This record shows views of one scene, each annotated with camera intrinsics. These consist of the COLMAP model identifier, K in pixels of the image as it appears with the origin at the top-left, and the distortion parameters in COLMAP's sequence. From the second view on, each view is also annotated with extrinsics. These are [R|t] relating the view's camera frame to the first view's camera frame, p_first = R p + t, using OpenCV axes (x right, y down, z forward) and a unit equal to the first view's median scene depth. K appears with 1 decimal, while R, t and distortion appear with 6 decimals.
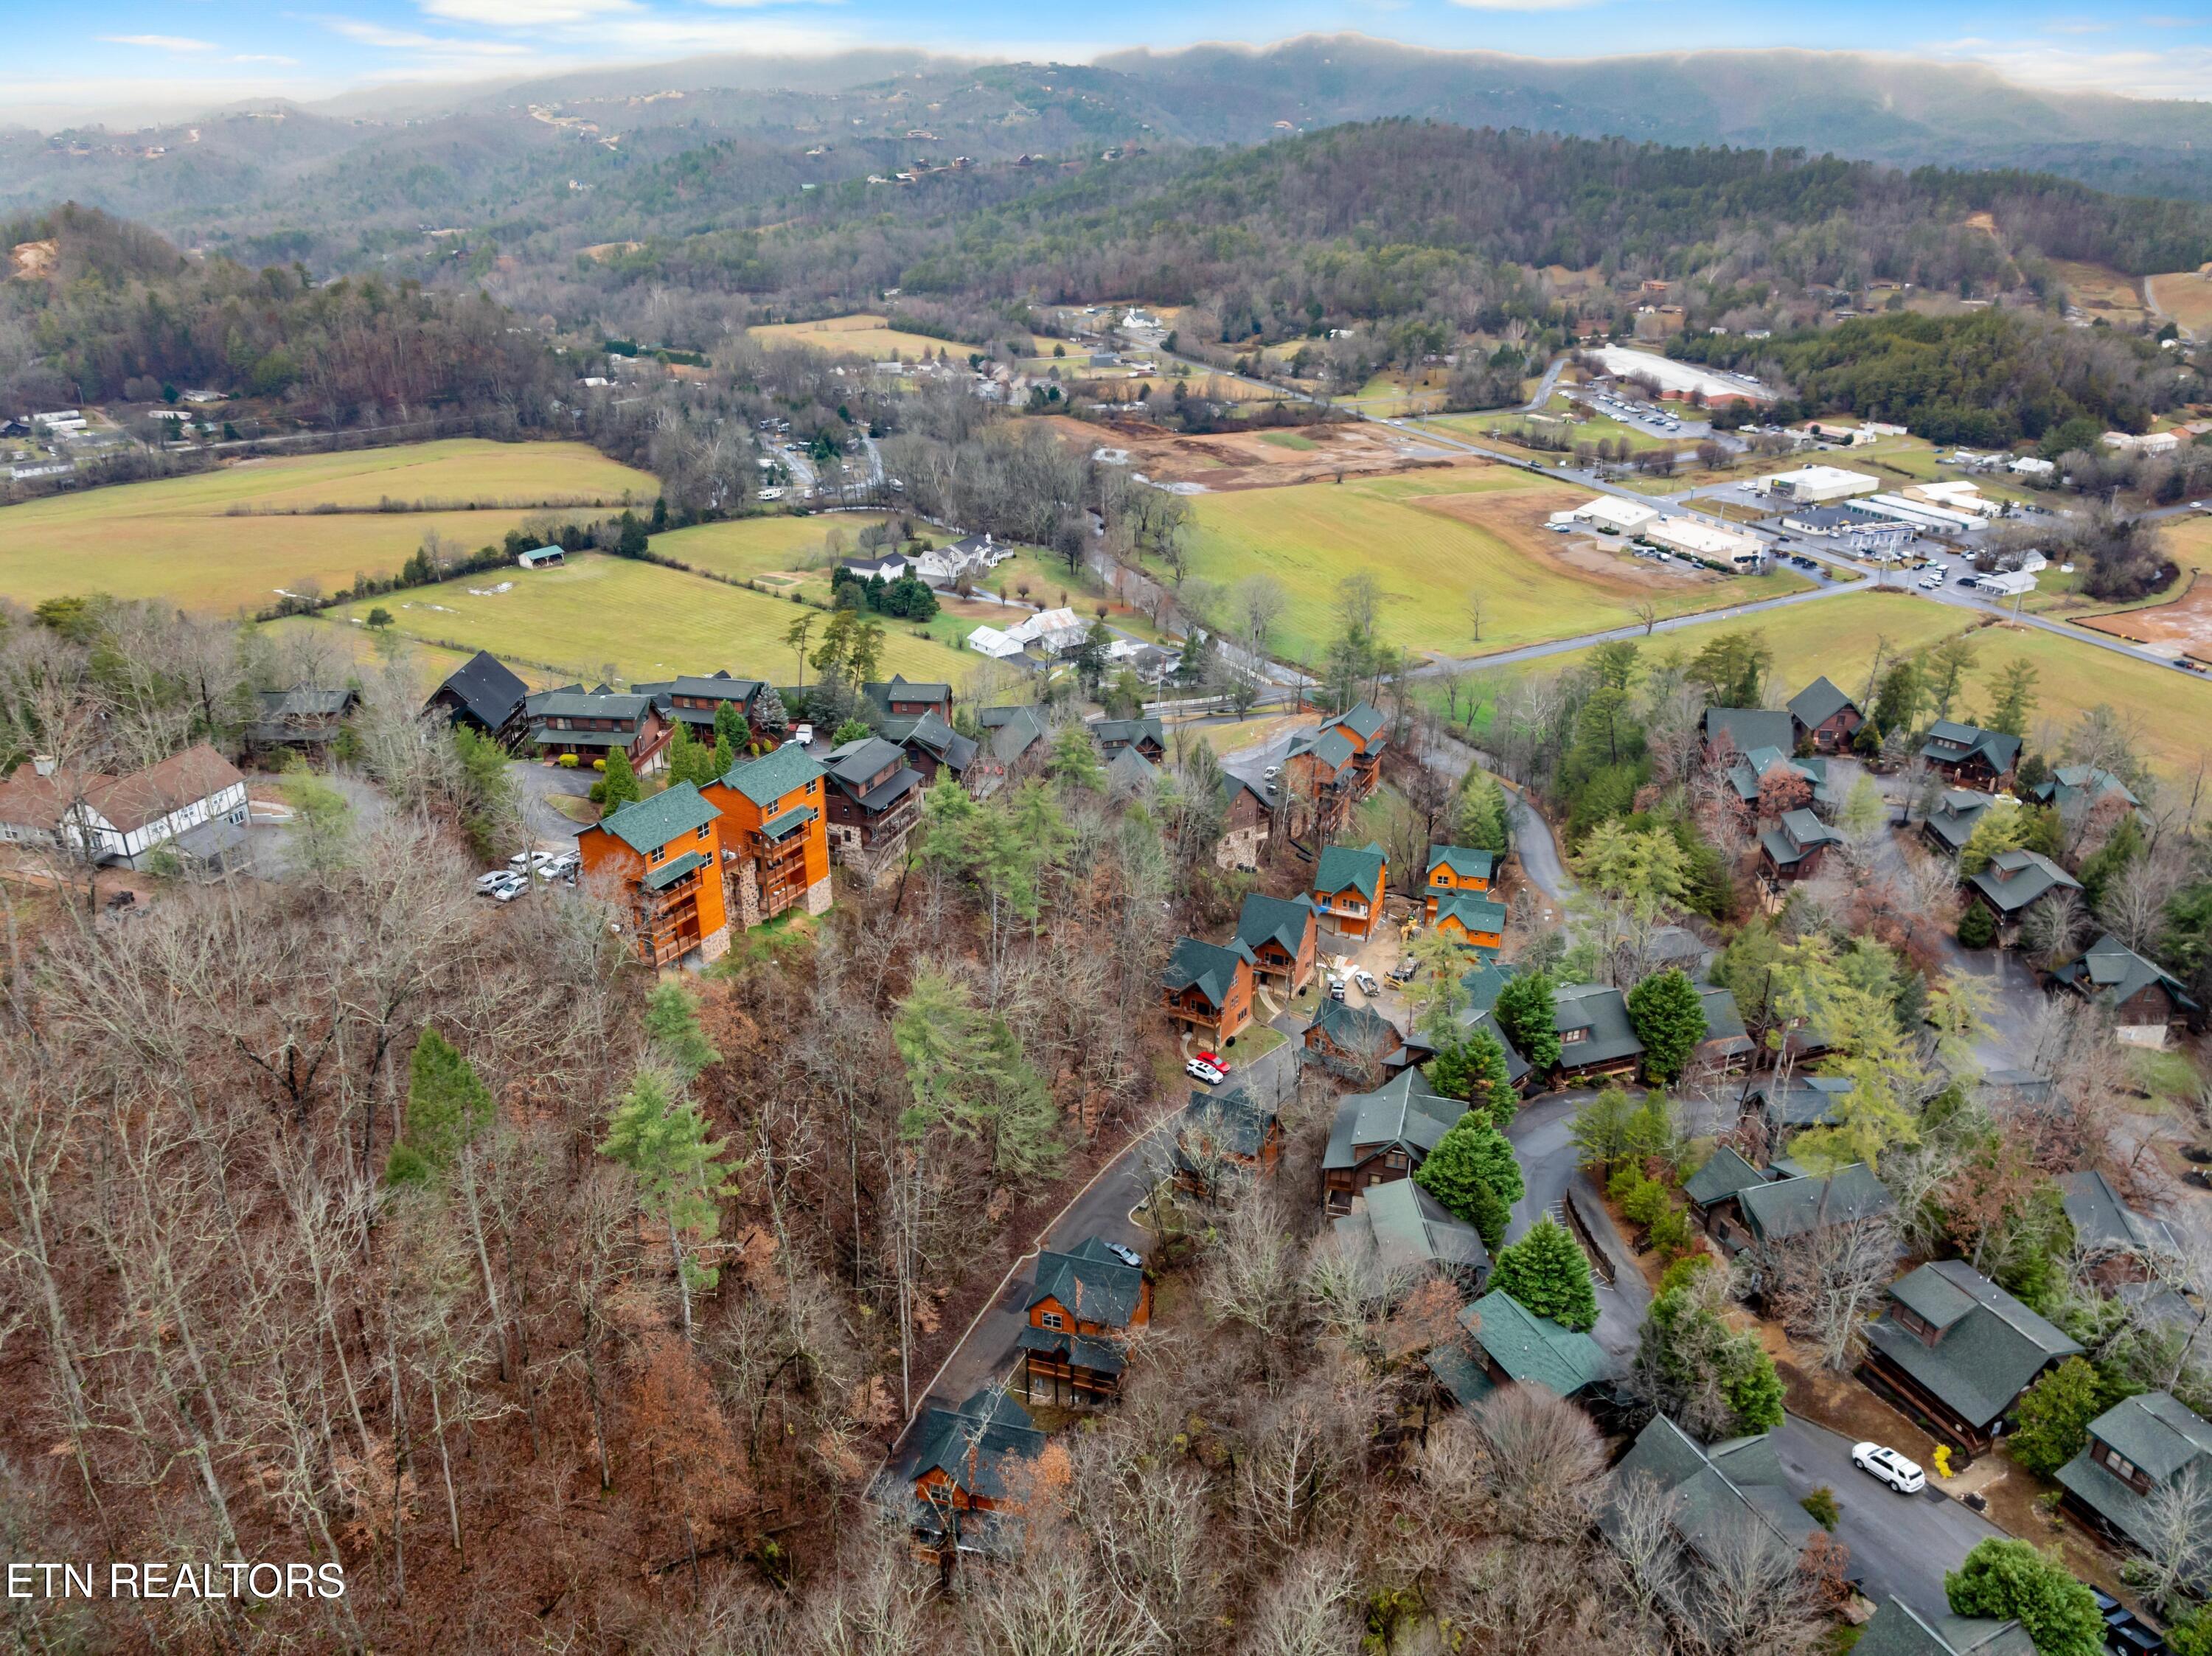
lens RADIAL K [[1600.0, 0, 1110.4], [0, 1600.0, 828.9], [0, 0, 1]] dist [-0.036320, 0.001165]
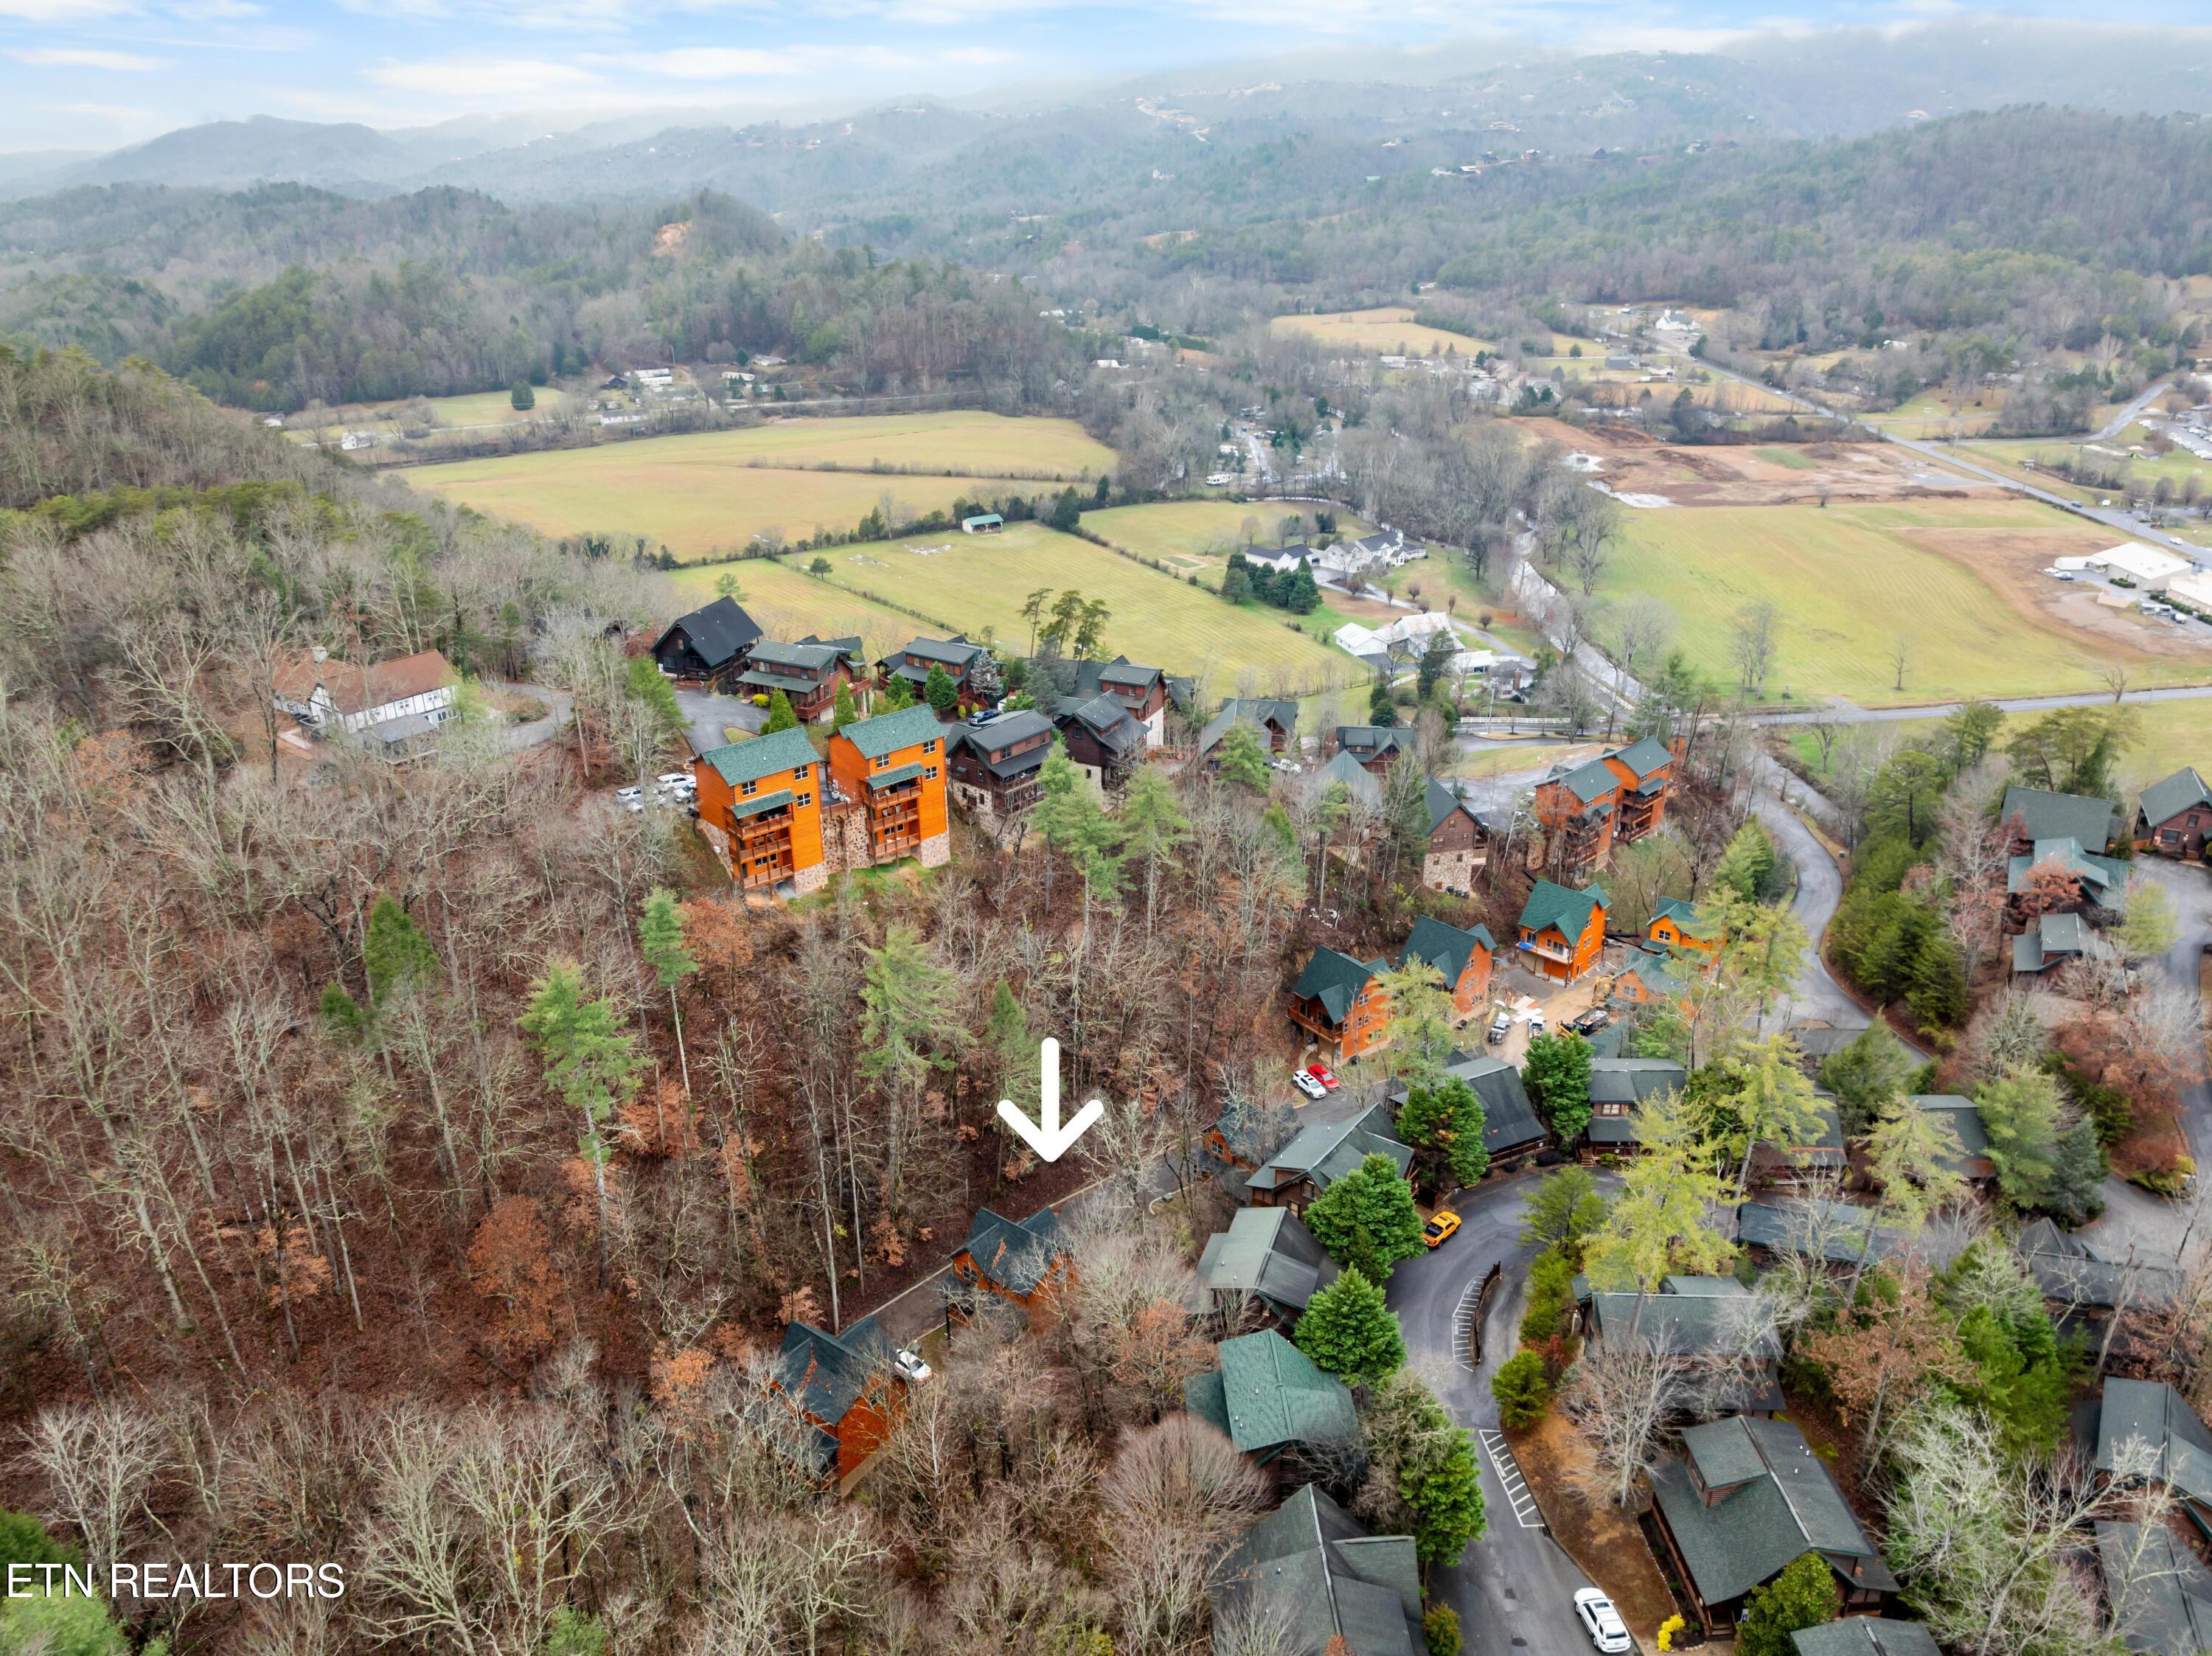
lens RADIAL K [[1600.0, 0, 1110.4], [0, 1600.0, 828.9], [0, 0, 1]] dist [-0.036320, 0.001165]
pose [[0.933887, 0.132158, -0.332248, 0.097870], [-0.130556, 0.991066, 0.027247, -0.005736], [0.332881, 0.017931, 0.942798, 0.011191]]
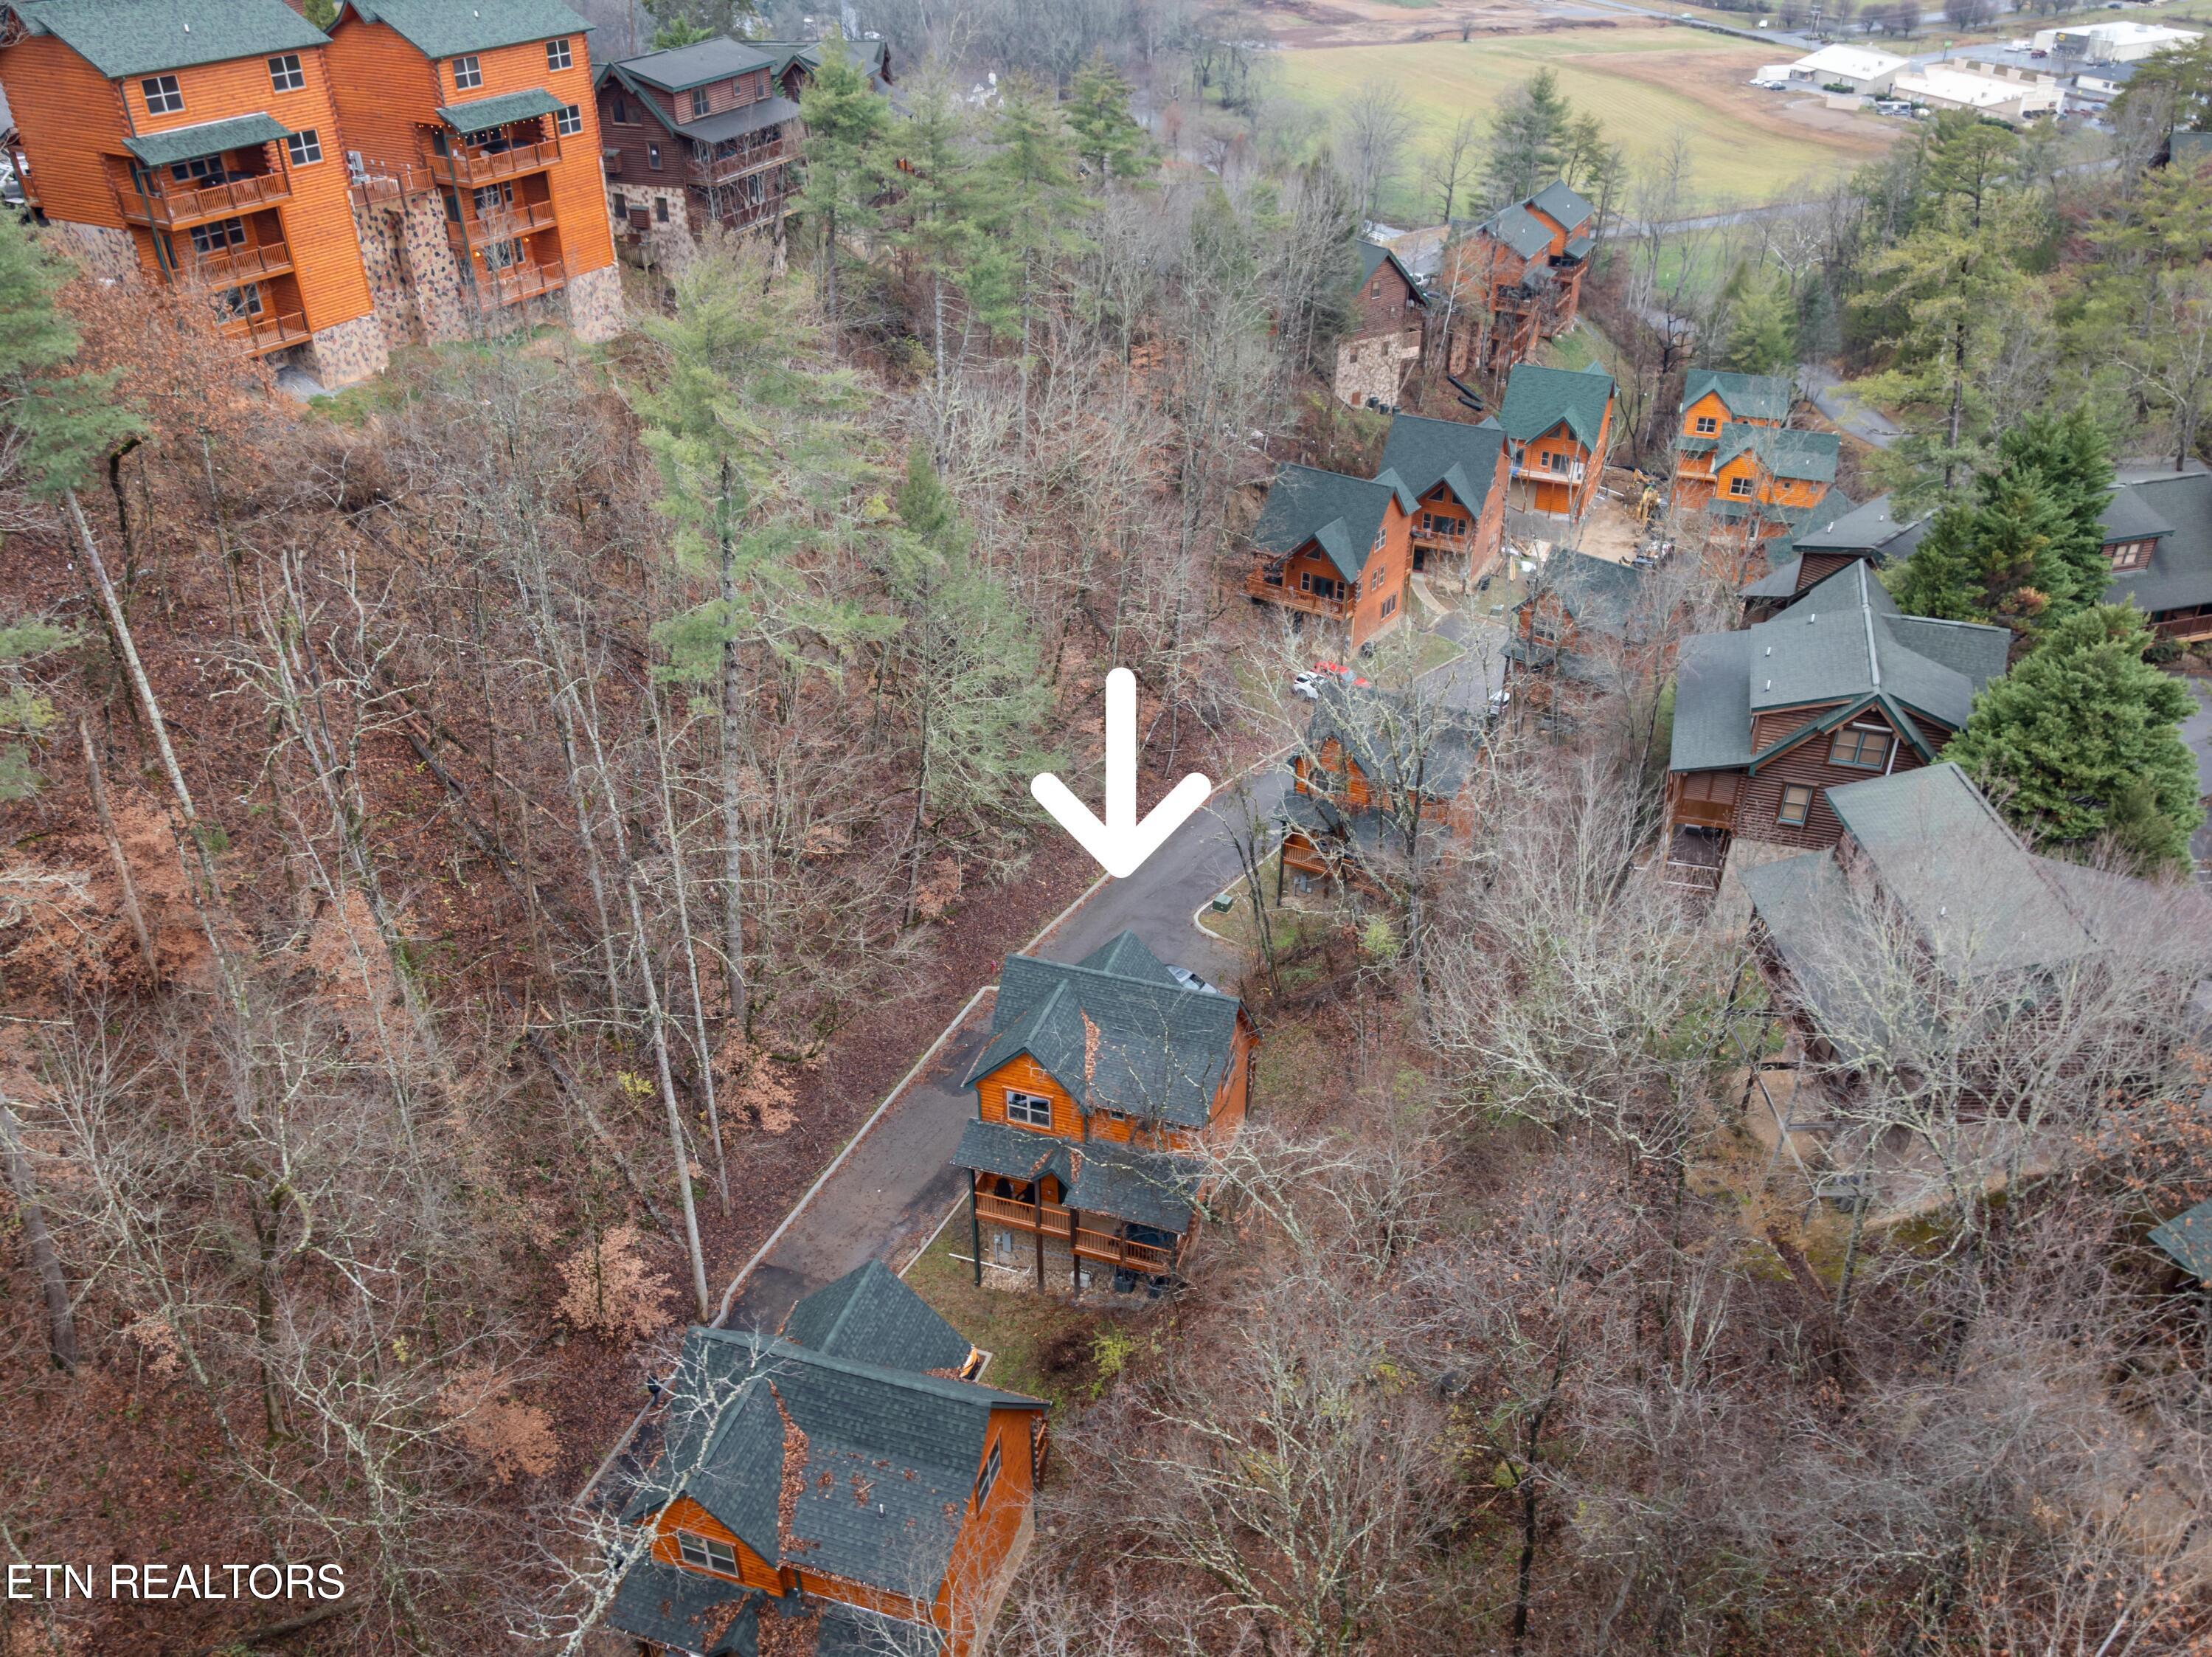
lens RADIAL K [[1713.2, 0, 1102.3], [0, 1713.2, 942.3], [0, 0, 1]] dist [-0.045658, 0.007121]
pose [[0.999588, 0.011919, -0.026103, -0.001339], [-0.006555, 0.980449, 0.196663, 0.047006], [0.027937, -0.196411, 0.980124, 0.151114]]
